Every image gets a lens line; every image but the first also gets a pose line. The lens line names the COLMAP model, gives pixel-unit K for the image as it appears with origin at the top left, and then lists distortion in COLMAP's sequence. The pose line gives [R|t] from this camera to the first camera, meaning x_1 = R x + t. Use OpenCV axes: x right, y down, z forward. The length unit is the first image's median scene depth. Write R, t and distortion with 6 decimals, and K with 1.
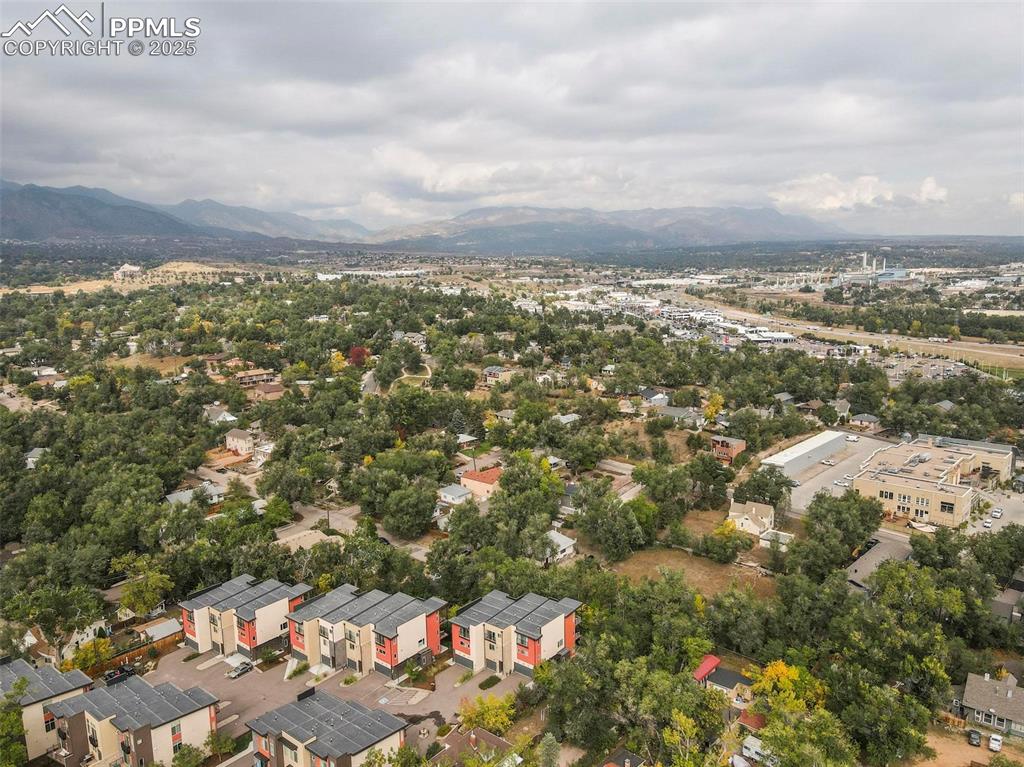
lens RADIAL K [[753.5, 0, 516.6], [0, 753.5, 384.4], [0, 0, 1]] dist [0.005150, 0.009430]
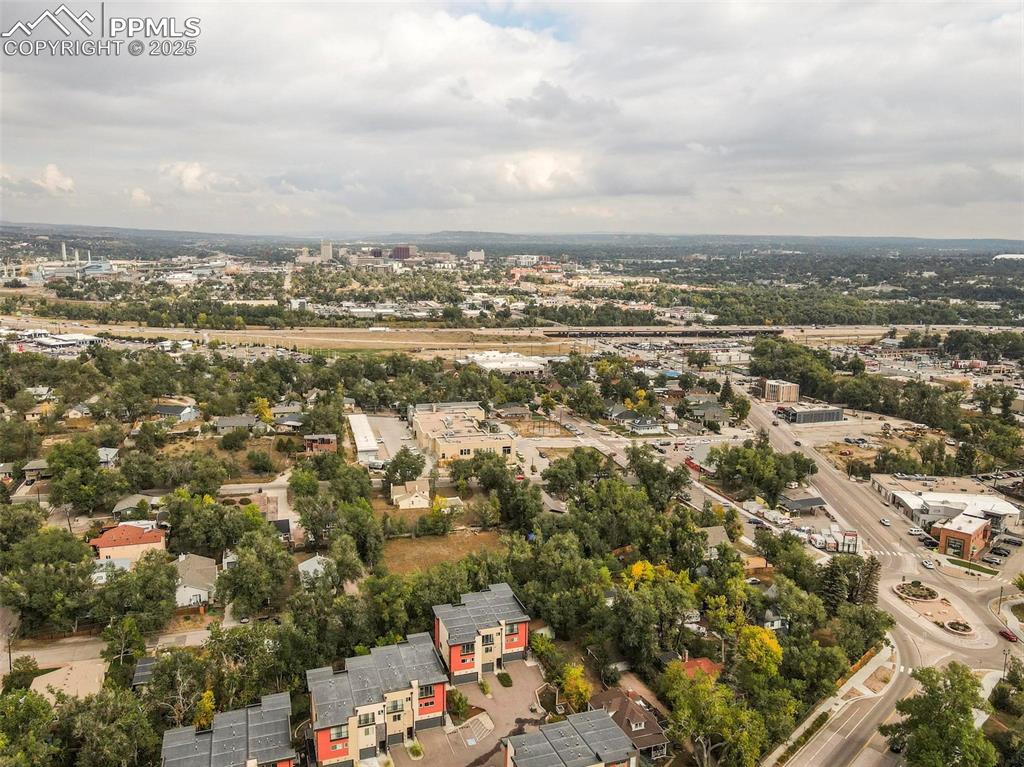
lens RADIAL K [[753.5, 0, 517.1], [0, 753.5, 382.6], [0, 0, 1]] dist [0.005150, 0.009430]
pose [[0.518939, -0.127660, 0.845225, -0.141469], [0.119398, 0.989917, 0.076207, -0.015333], [-0.846432, 0.061372, 0.528949, 0.065728]]
